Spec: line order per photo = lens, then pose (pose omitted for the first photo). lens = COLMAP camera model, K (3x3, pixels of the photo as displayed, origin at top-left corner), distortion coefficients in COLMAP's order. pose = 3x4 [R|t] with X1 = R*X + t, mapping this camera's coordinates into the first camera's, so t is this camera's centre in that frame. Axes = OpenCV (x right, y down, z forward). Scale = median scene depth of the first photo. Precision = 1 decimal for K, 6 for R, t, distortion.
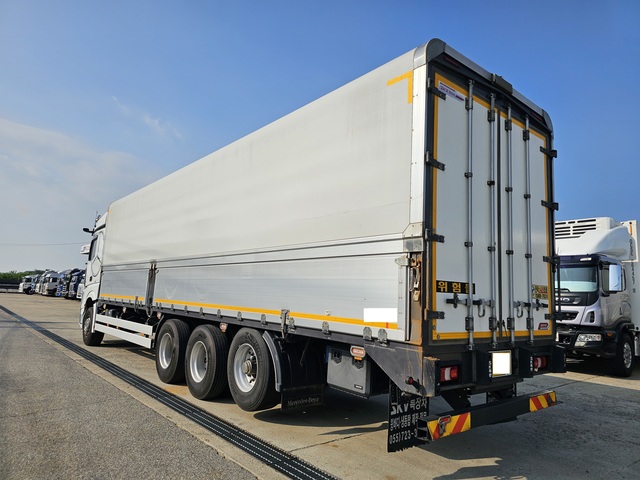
lens RADIAL K [[438.8, 0, 316.5], [0, 438.8, 243.2], [0, 0, 1]] dist [0.025997, -0.037433]
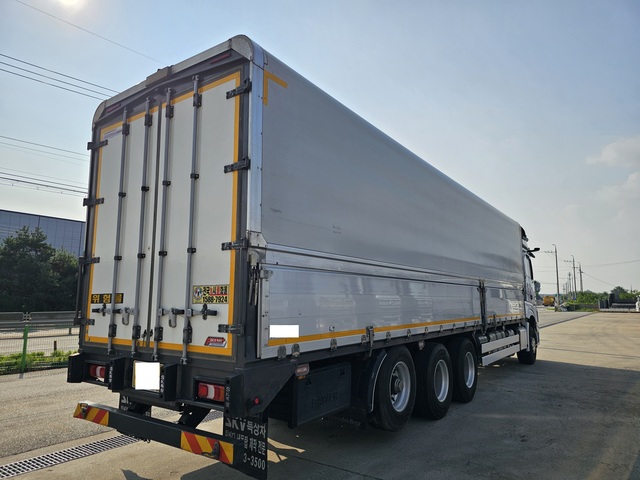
lens RADIAL K [[438.8, 0, 316.4], [0, 438.8, 235.2], [0, 0, 1]] dist [0.025997, -0.037433]
pose [[0.255062, -0.188462, -0.948380, 1.473552], [0.127643, 0.978800, -0.160179, 0.179667], [0.958463, -0.080198, 0.273711, 1.135406]]
